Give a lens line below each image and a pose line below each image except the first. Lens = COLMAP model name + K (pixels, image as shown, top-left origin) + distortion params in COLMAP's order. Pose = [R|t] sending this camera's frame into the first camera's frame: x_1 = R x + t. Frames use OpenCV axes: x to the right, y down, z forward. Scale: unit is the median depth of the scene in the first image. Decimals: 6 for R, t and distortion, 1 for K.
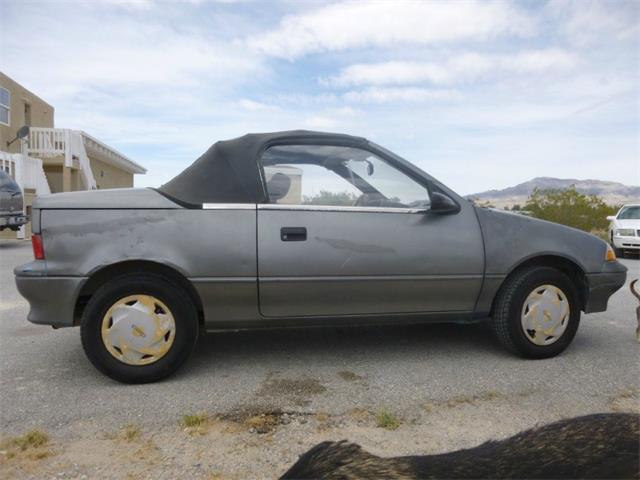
lens RADIAL K [[498.6, 0, 319.2], [0, 498.6, 248.3], [0, 0, 1]] dist [-0.053928, 0.027691]
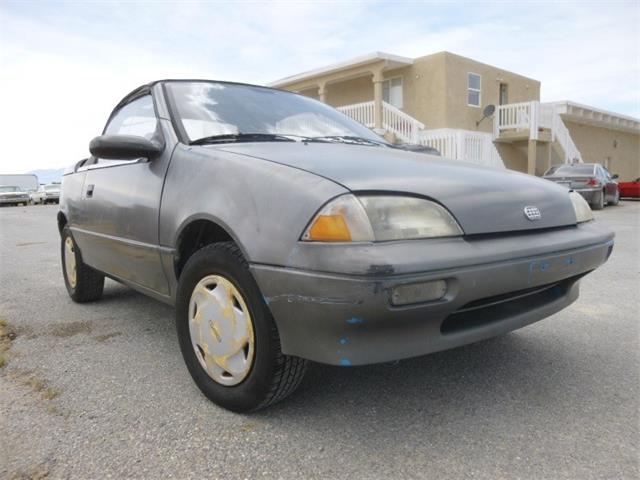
lens RADIAL K [[498.6, 0, 318.8], [0, 498.6, 235.7], [0, 0, 1]] dist [-0.053928, 0.027691]
pose [[0.478506, 0.066607, -0.875554, 1.032802], [-0.047245, 0.997627, 0.050074, -0.004106], [0.876812, 0.017405, 0.480517, 0.859165]]
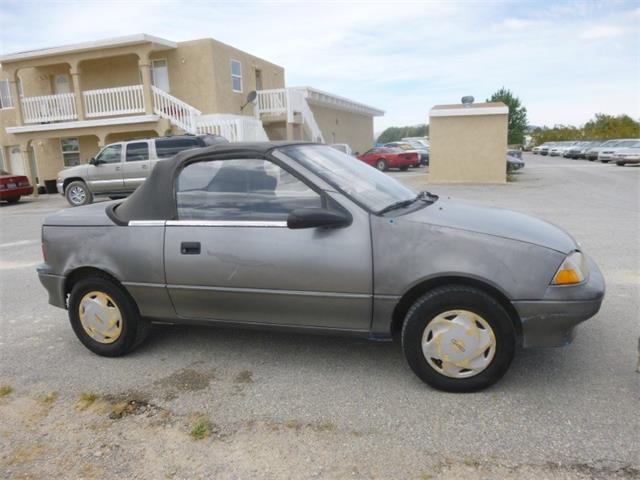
lens RADIAL K [[498.6, 0, 319.6], [0, 498.6, 239.8], [0, 0, 1]] dist [-0.053928, 0.027691]
pose [[0.869644, 0.034384, -0.492481, 0.692258], [0.023536, 0.993550, 0.110929, -0.151173], [0.493118, -0.108060, 0.863225, 0.164994]]
